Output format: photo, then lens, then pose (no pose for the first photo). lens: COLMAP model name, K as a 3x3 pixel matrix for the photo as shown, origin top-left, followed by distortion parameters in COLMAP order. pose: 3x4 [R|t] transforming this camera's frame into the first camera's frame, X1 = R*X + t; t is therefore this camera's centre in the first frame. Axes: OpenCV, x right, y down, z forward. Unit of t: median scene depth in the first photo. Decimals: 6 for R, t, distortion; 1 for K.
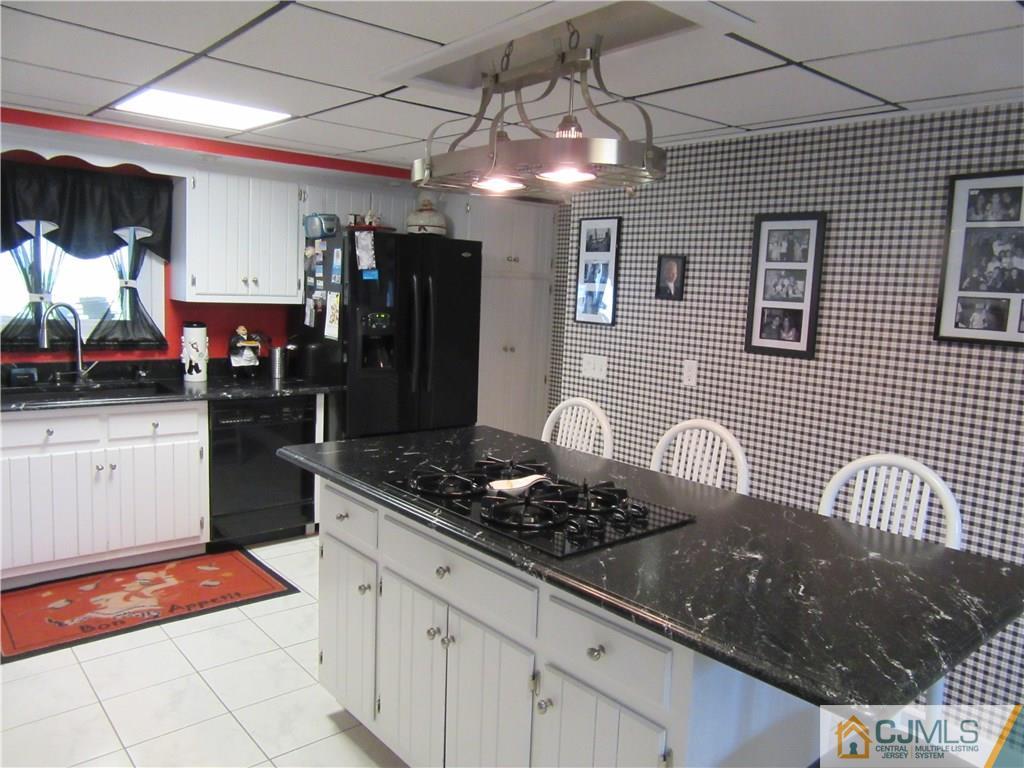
lens RADIAL K [[769.7, 0, 511.8], [0, 769.7, 385.3], [0, 0, 1]] dist [-0.010303, -0.009014]
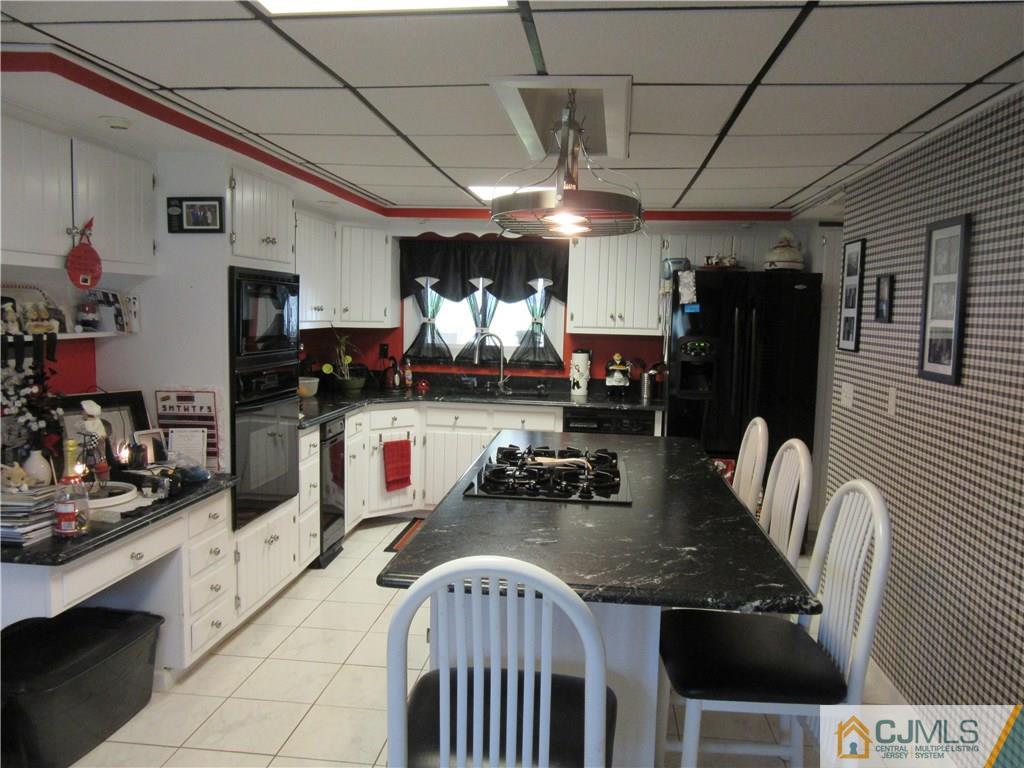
lens RADIAL K [[769.7, 0, 516.6], [0, 769.7, 381.6], [0, 0, 1]] dist [-0.010303, -0.009014]
pose [[0.684423, 0.038176, -0.728085, 0.477686], [-0.088142, 0.995636, -0.030652, 0.021962], [0.723738, 0.085154, 0.684801, 0.043868]]
